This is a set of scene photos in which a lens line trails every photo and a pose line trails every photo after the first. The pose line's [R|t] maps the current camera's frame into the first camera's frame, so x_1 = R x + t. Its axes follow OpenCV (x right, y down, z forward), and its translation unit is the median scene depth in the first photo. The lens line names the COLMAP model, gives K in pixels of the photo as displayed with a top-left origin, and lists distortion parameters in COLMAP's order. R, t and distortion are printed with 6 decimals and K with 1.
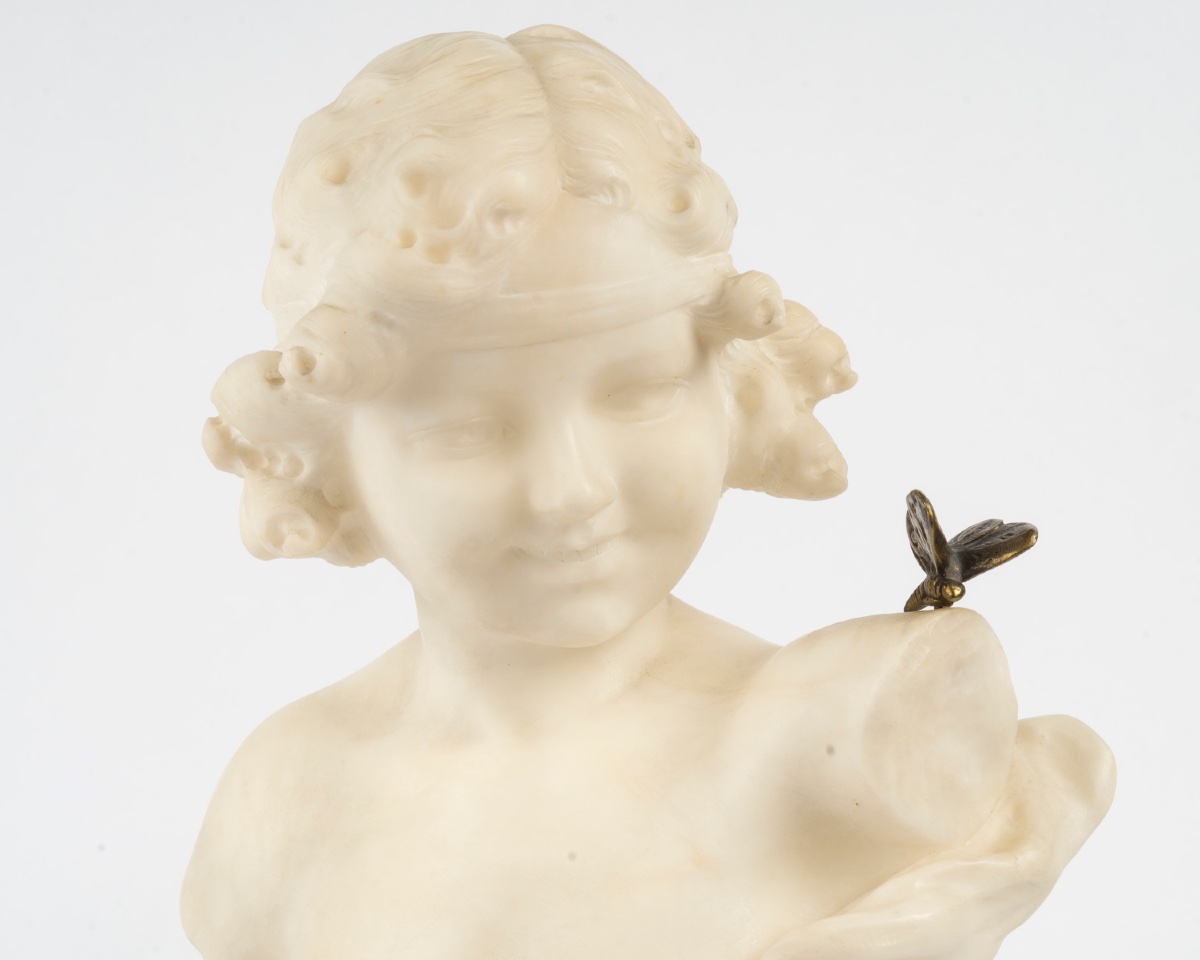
lens RADIAL K [[2396.2, 0, 598.2], [0, 2396.2, 483.2], [0, 0, 1]] dist [0.034816, 0.000000]
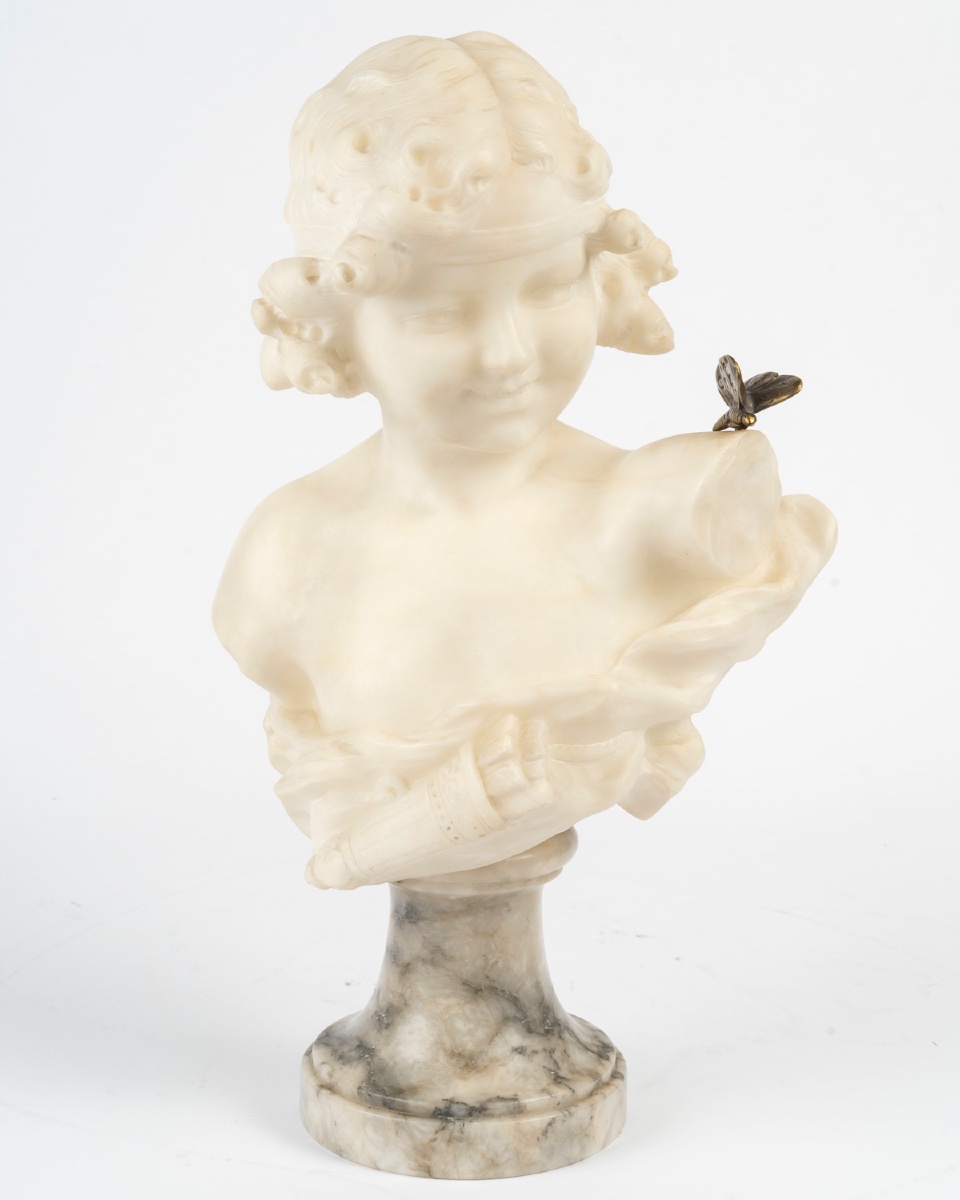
lens RADIAL K [[2586.0, 0, 481.6], [0, 2586.0, 598.2], [0, 0, 1]] dist [0.027176, 0.000000]
pose [[0.989582, -0.009999, 0.143625, -0.266285], [-0.013330, 0.986938, 0.160550, -0.107813], [-0.143354, -0.160792, 0.976522, -0.643645]]
